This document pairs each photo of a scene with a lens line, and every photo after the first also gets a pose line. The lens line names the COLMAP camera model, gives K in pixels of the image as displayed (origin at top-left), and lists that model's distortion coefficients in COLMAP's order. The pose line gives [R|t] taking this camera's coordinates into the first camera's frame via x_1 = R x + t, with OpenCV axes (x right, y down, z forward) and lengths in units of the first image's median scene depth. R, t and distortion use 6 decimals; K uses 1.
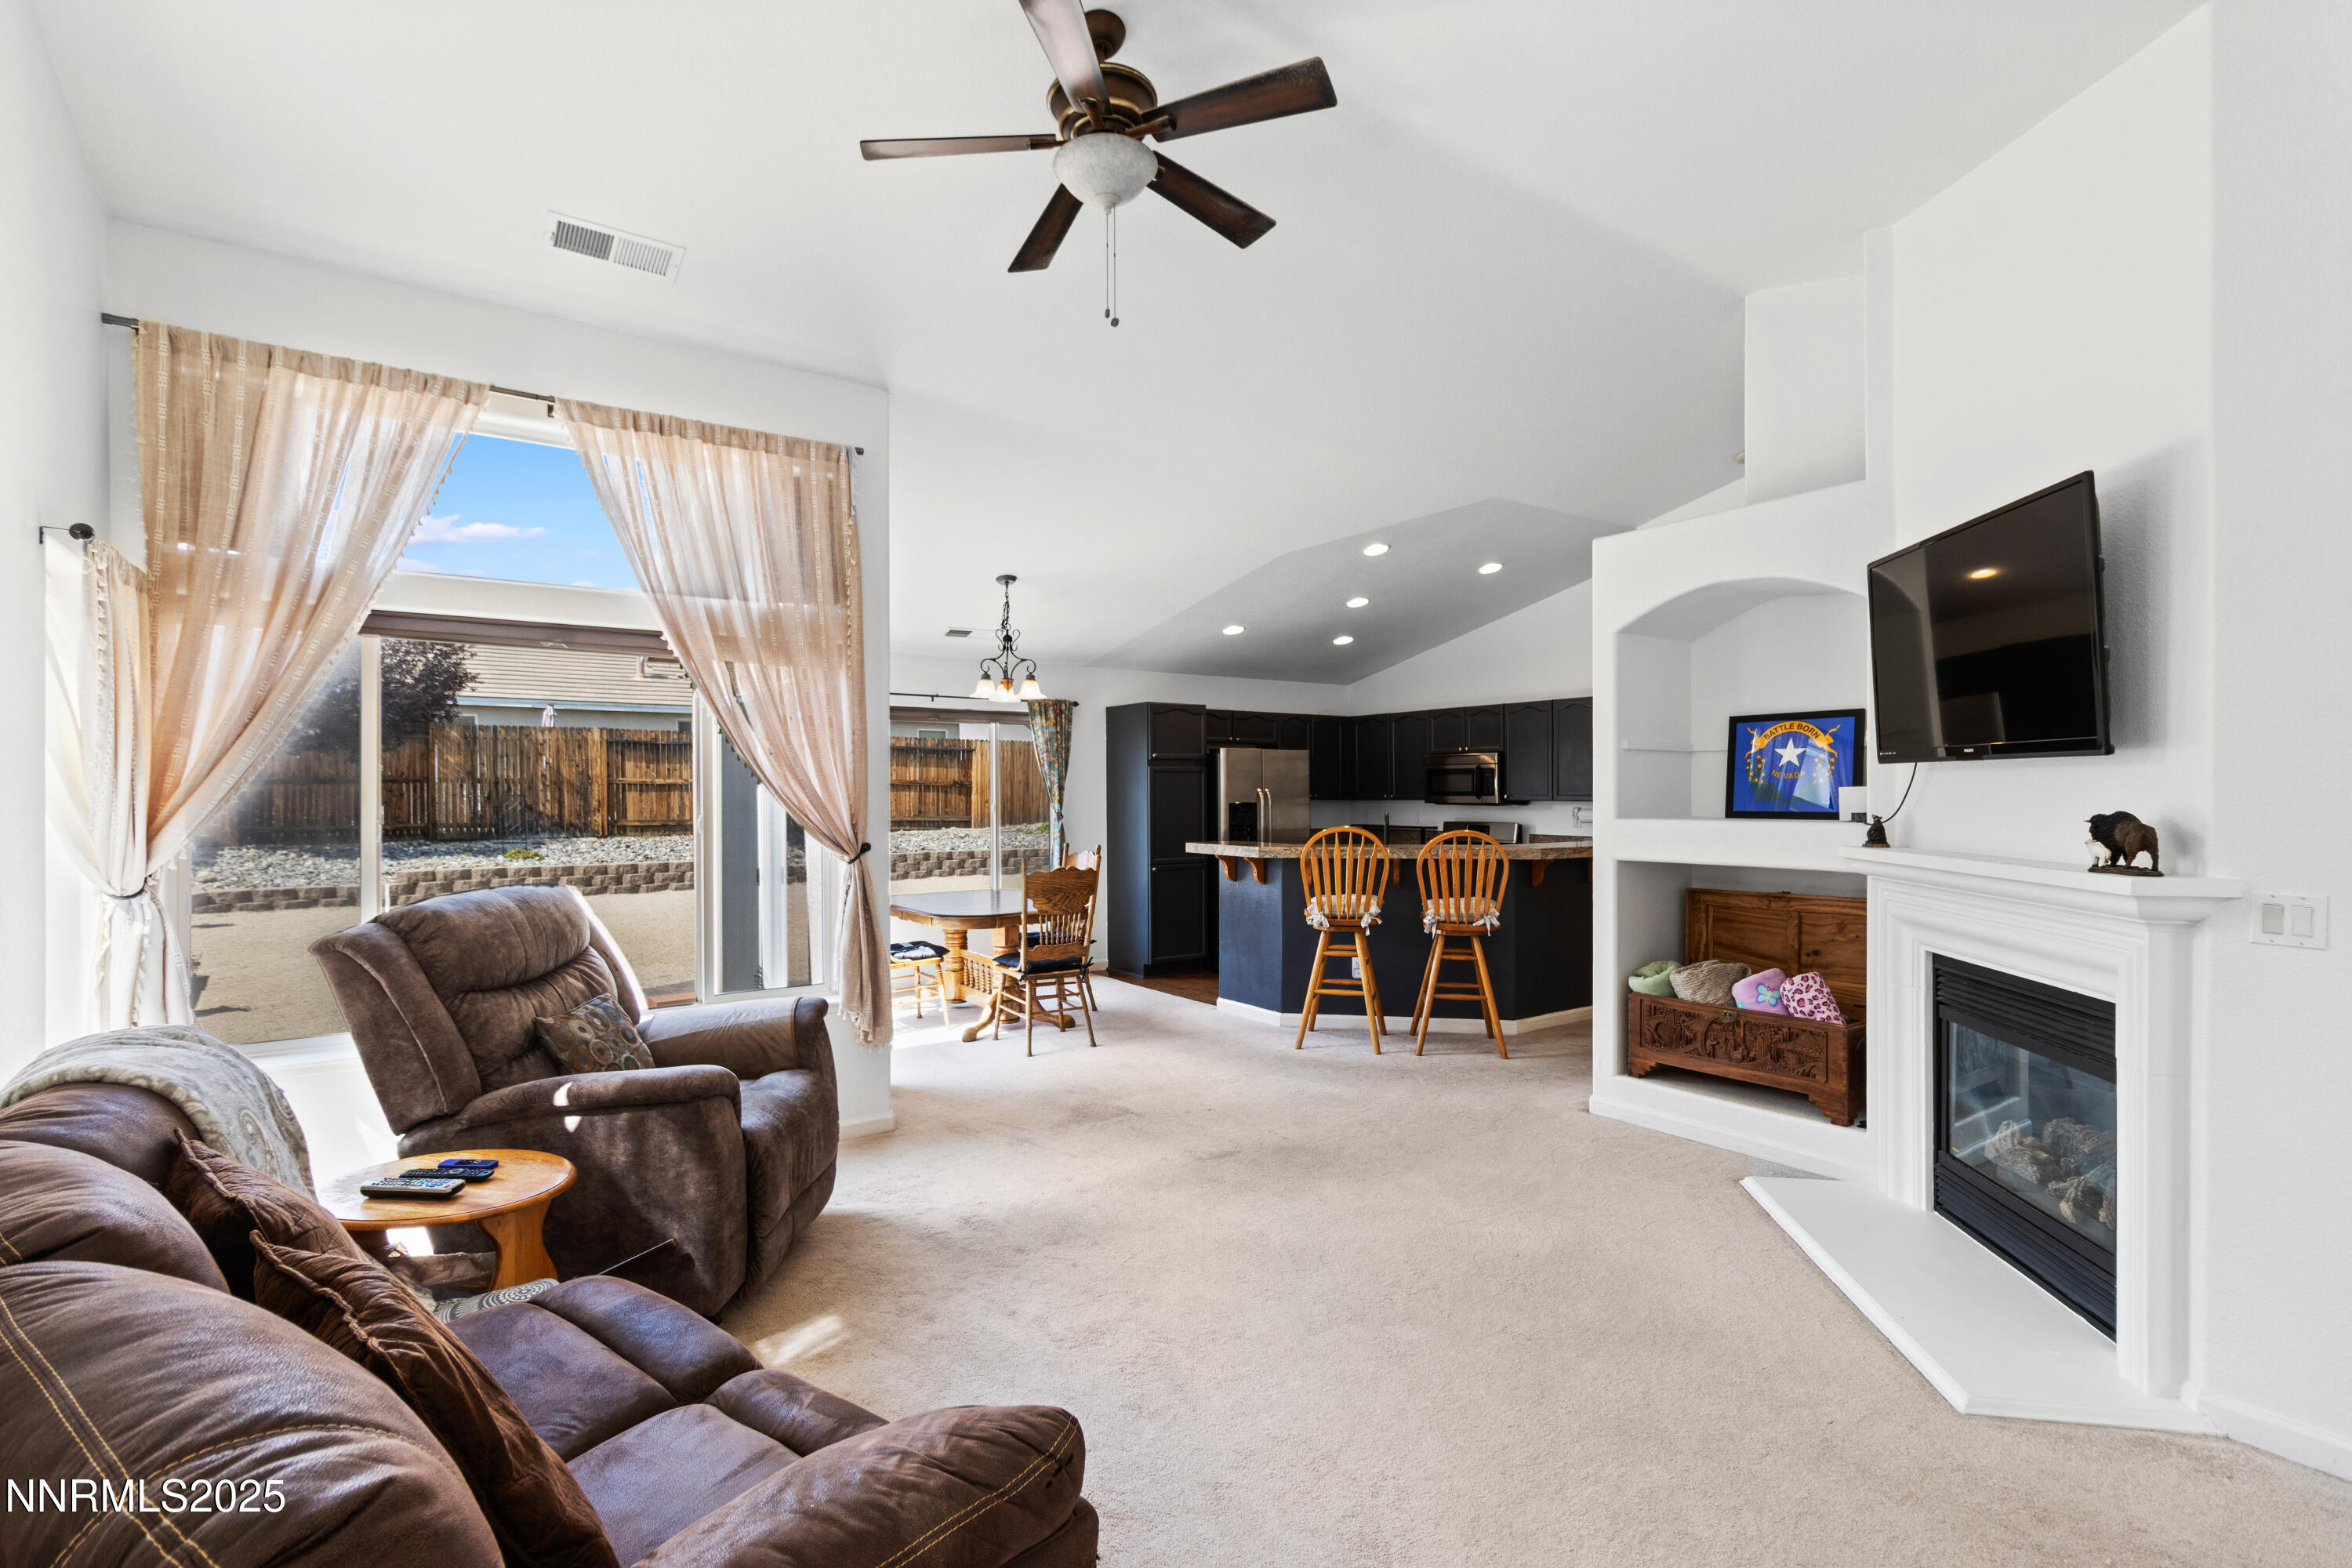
lens RADIAL K [[1111.1, 0, 1204.7], [0, 1111.1, 792.9], [0, 0, 1]] dist [0.001964, 0.000326]
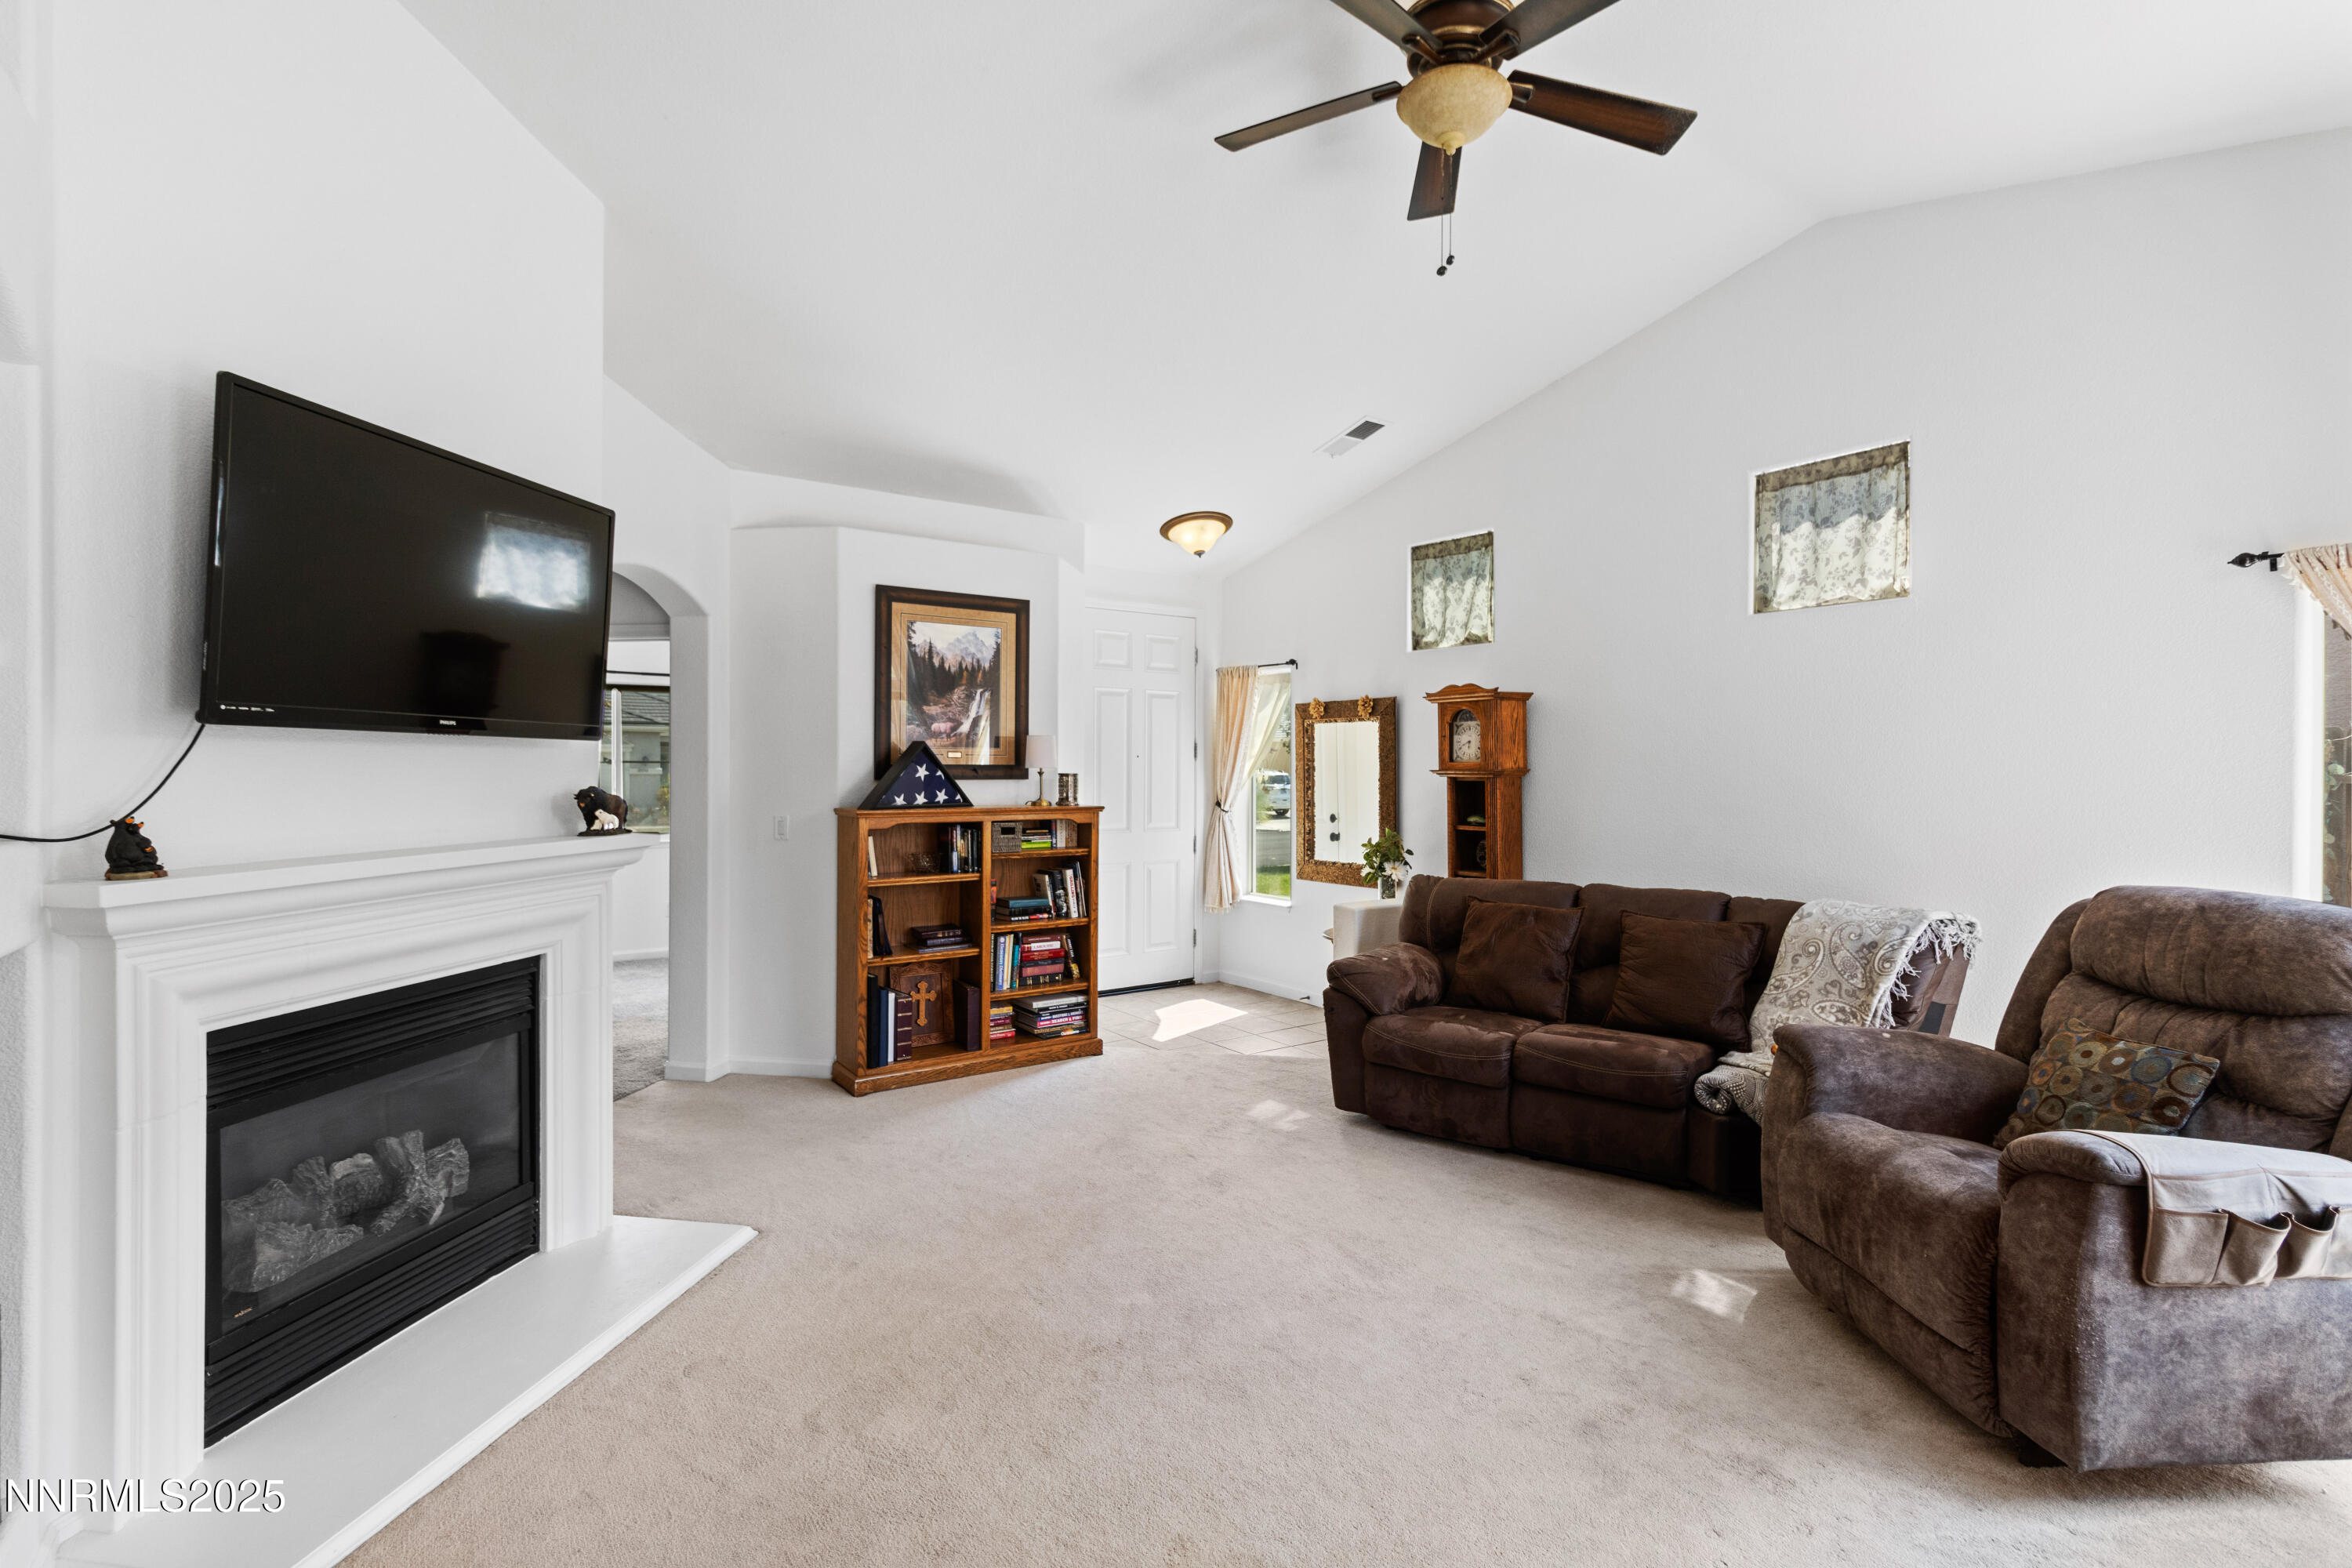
lens RADIAL K [[1083.7, 0, 1187.1], [0, 1083.7, 771.9], [0, 0, 1]] dist [-0.001276, 0.000329]
pose [[-0.999921, -0.001352, 0.012472, 0.084694], [-0.001284, 0.999984, 0.005484, -0.004346], [-0.012479, 0.005468, -0.999907, 1.319873]]
